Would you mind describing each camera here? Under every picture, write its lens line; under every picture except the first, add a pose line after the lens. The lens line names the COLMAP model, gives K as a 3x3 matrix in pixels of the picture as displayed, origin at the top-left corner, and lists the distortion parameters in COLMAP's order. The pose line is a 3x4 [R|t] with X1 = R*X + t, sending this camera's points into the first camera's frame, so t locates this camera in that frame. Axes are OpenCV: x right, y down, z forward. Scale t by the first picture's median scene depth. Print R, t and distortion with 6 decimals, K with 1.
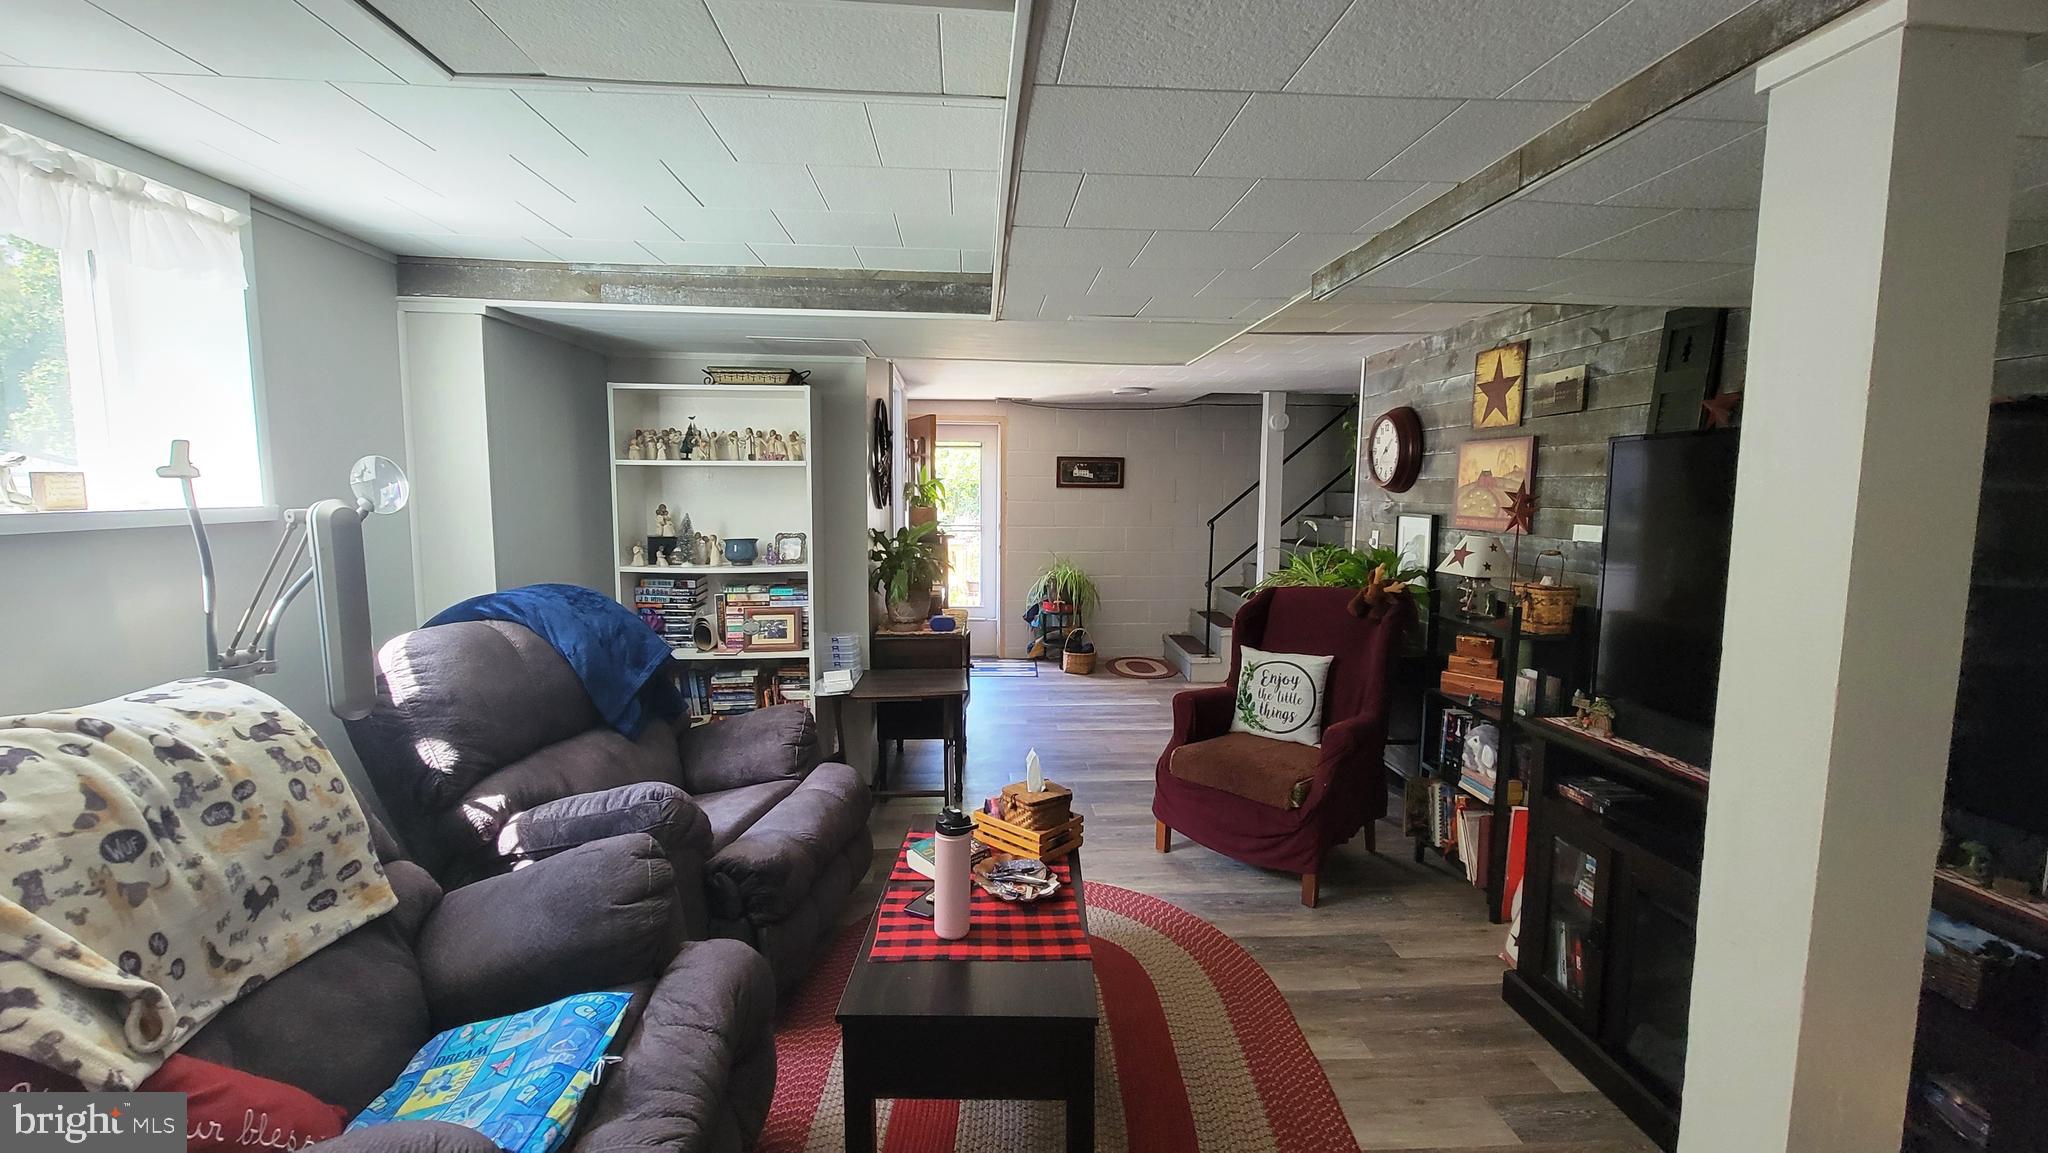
lens RADIAL K [[840.4, 0, 1013.9], [0, 840.4, 558.0], [0, 0, 1]] dist [-0.000602, -0.000485]
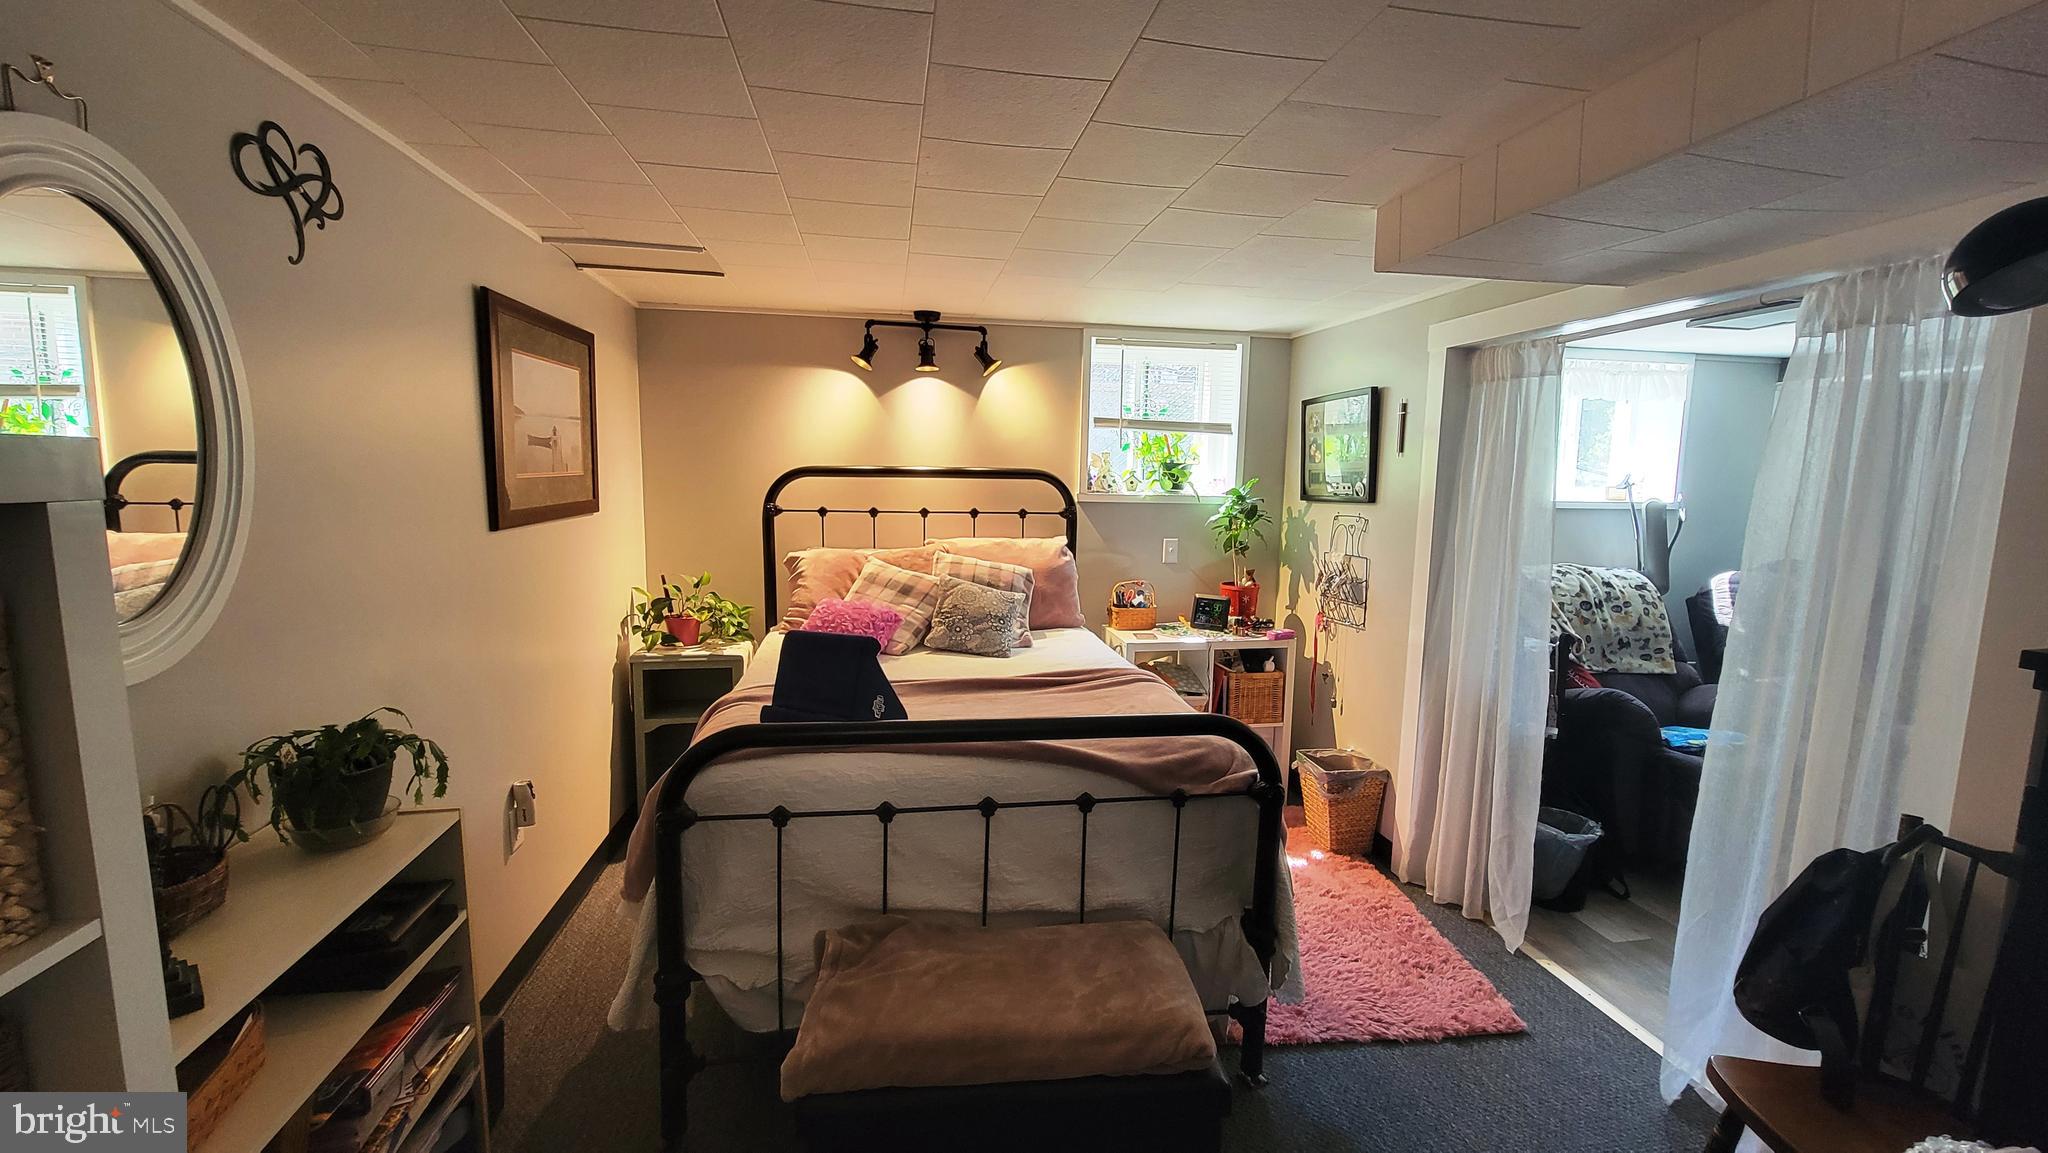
lens RADIAL K [[840.4, 0, 1028.8], [0, 840.4, 571.1], [0, 0, 1]] dist [-0.000602, -0.000485]
pose [[0.098590, 0.108653, -0.989179, 1.525015], [-0.126468, 0.987330, 0.095845, 0.160509], [0.987059, 0.115650, 0.111082, -1.181938]]
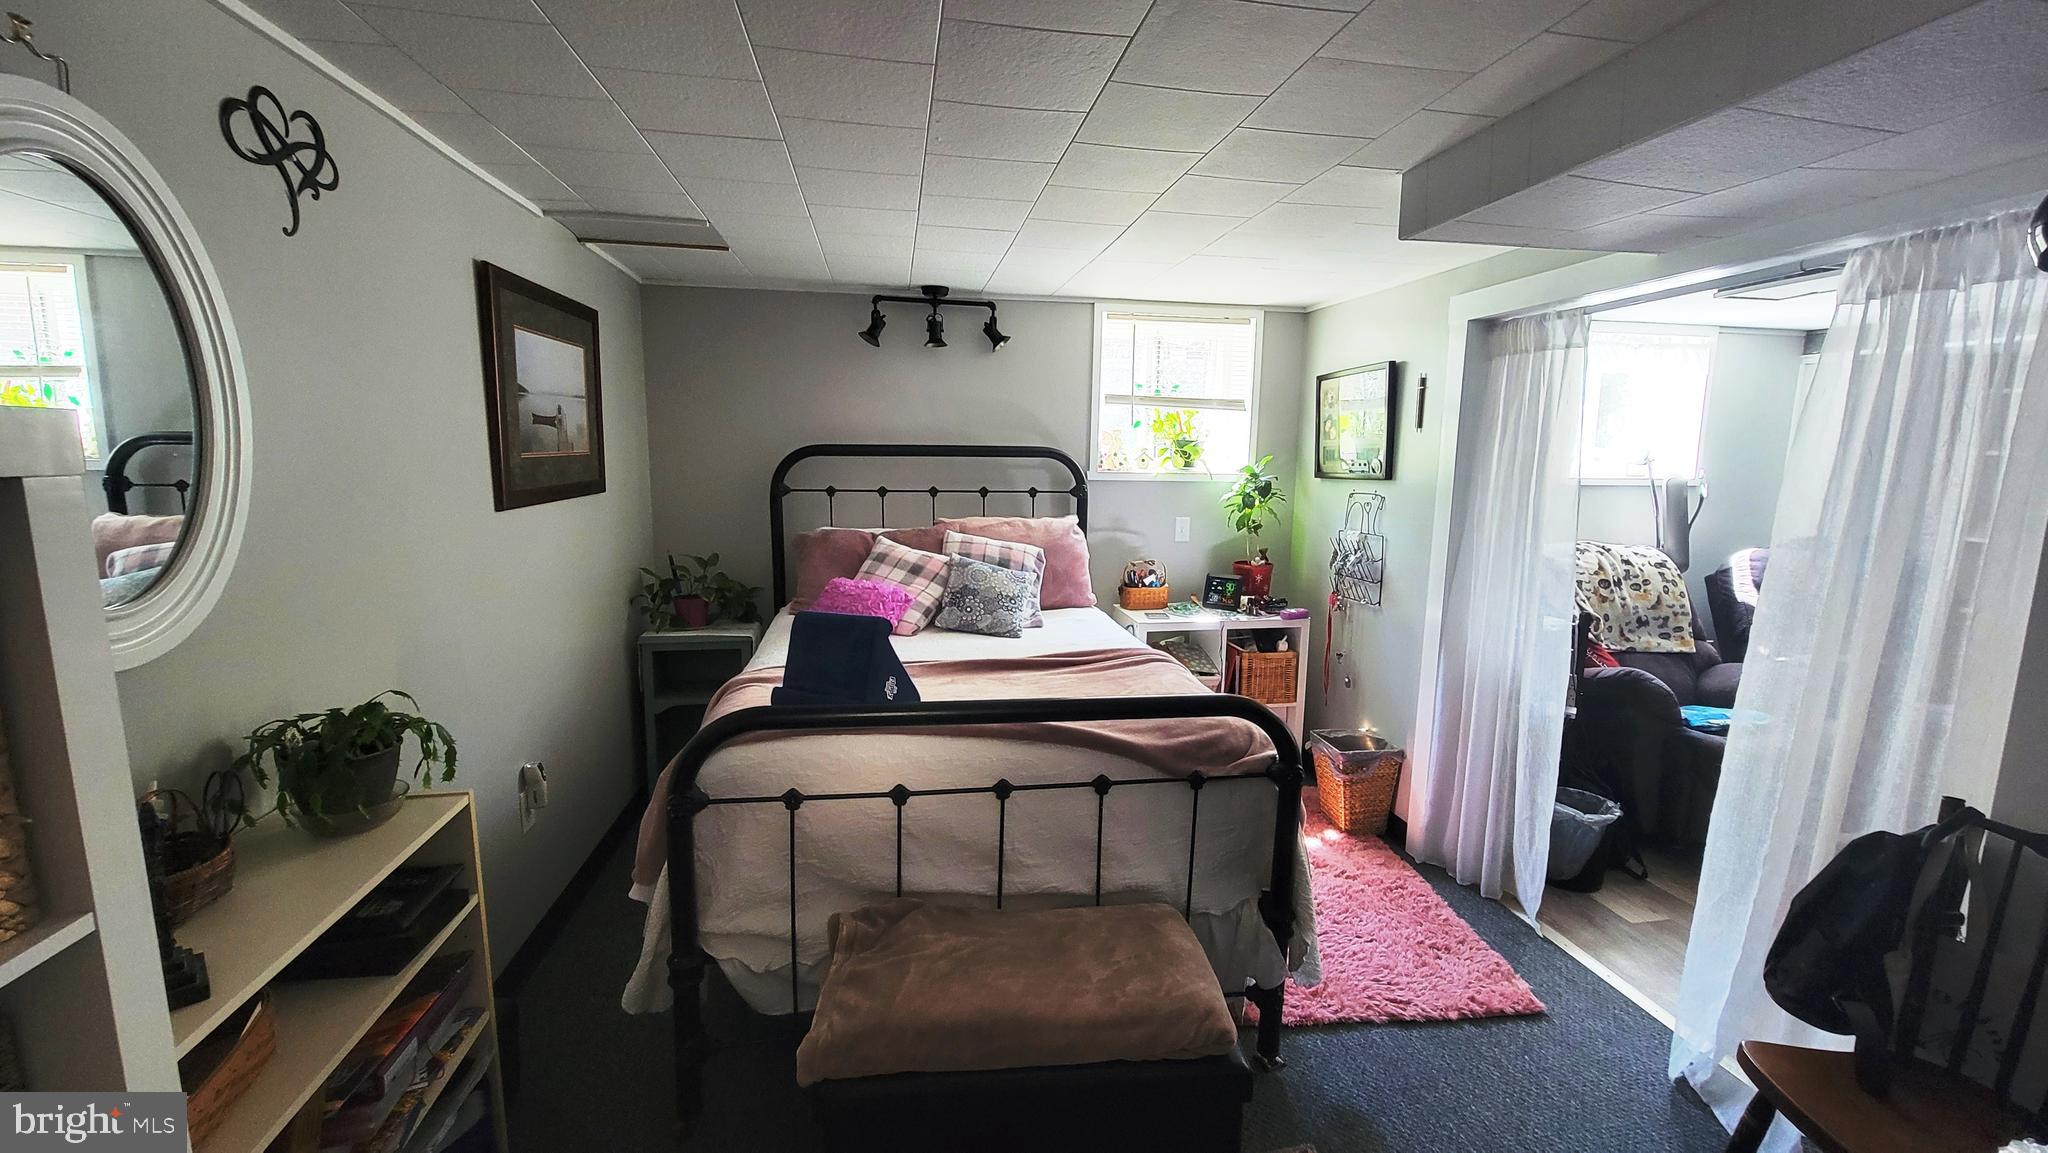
lens RADIAL K [[840.4, 0, 1028.7], [0, 840.4, 570.9], [0, 0, 1]] dist [-0.000602, -0.000485]
pose [[0.091501, 0.131588, -0.987072, 1.498056], [-0.122594, 0.985179, 0.119971, 0.166529], [0.988230, 0.110032, 0.106277, -1.191649]]
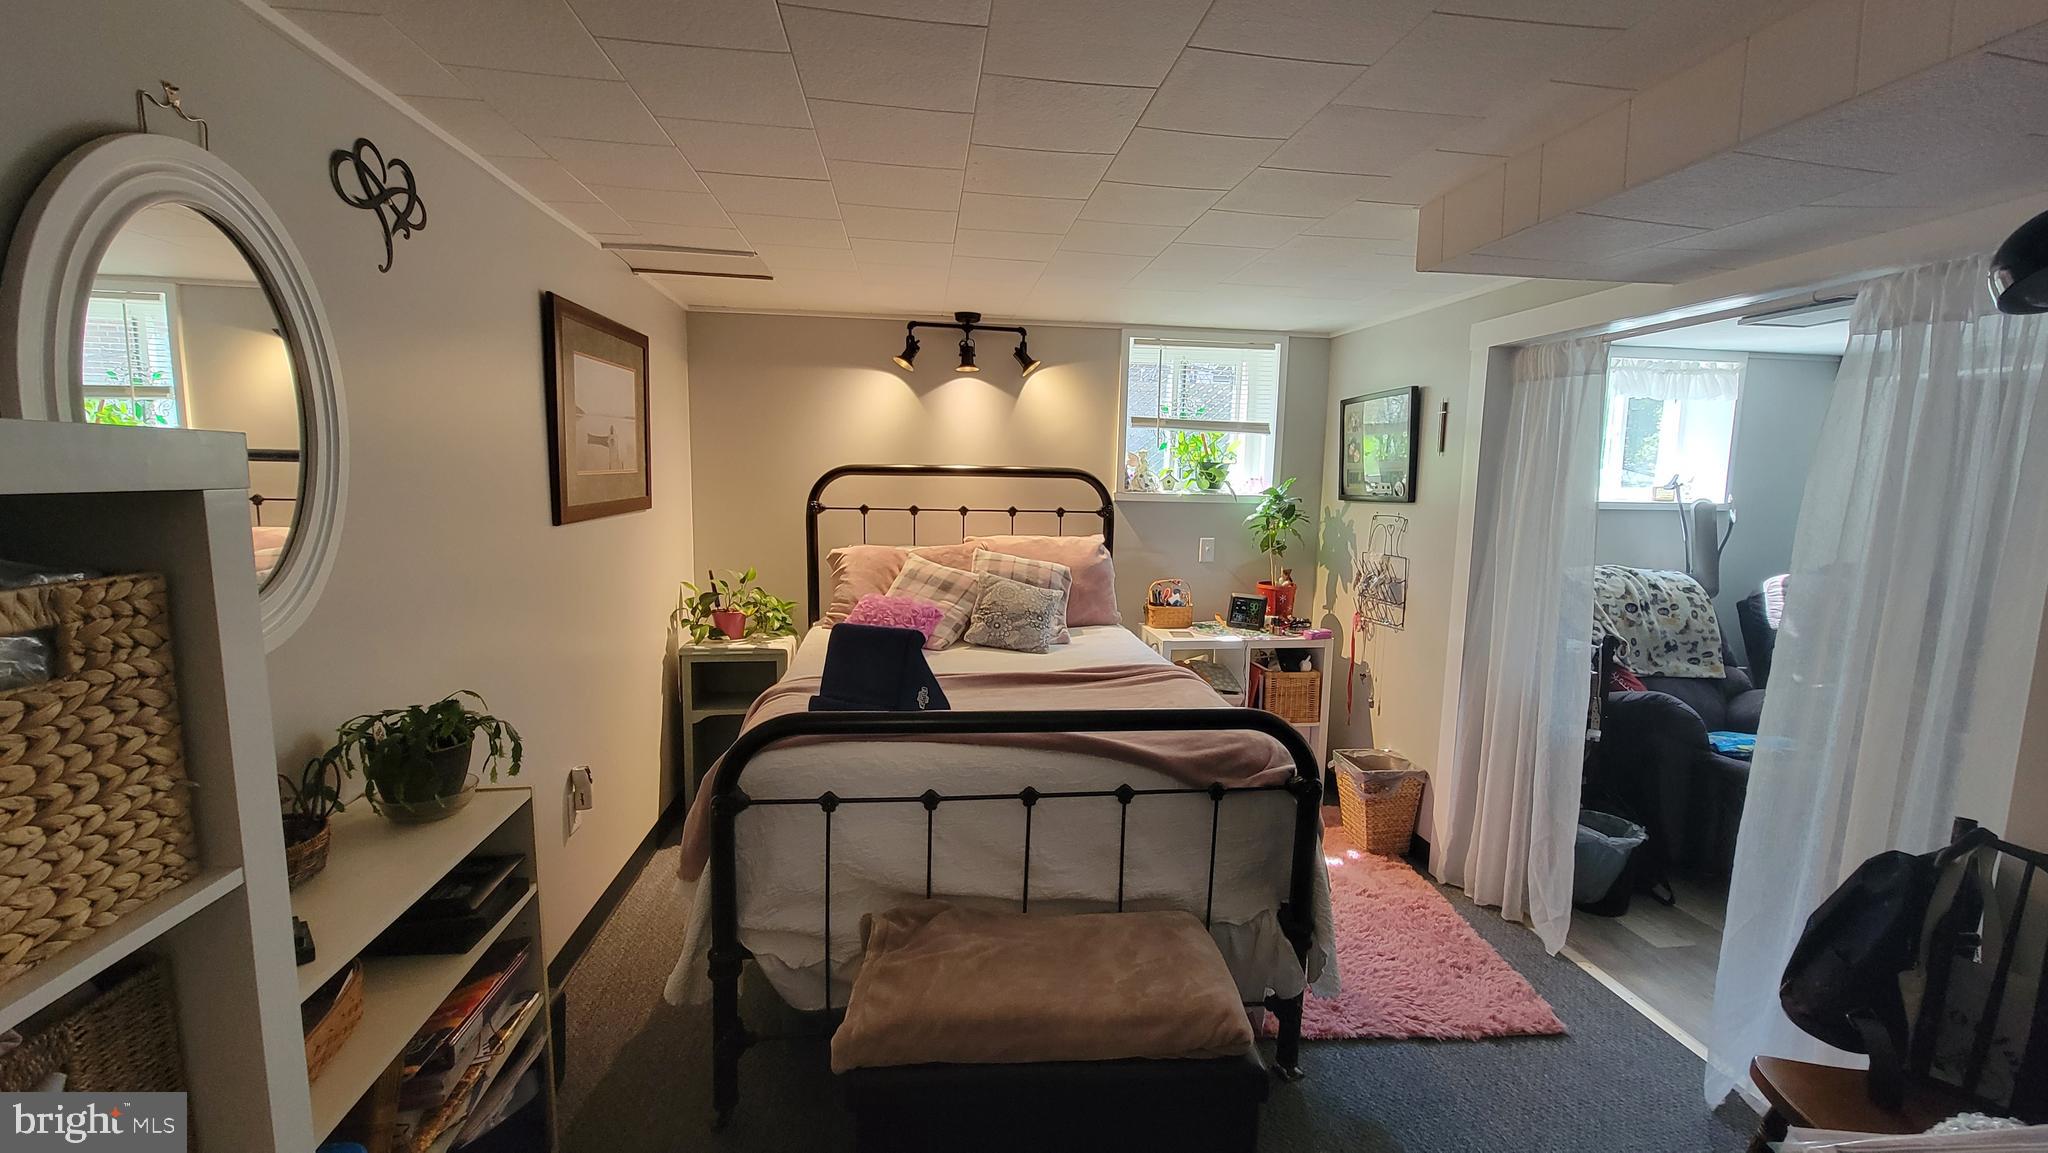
lens RADIAL K [[840.4, 0, 1029.1], [0, 840.4, 571.1], [0, 0, 1]] dist [-0.000602, -0.000485]
pose [[0.060113, 0.108634, -0.992263, 1.554963], [-0.129130, 0.986554, 0.100186, 0.167433], [0.989804, 0.122108, 0.073332, -1.199071]]
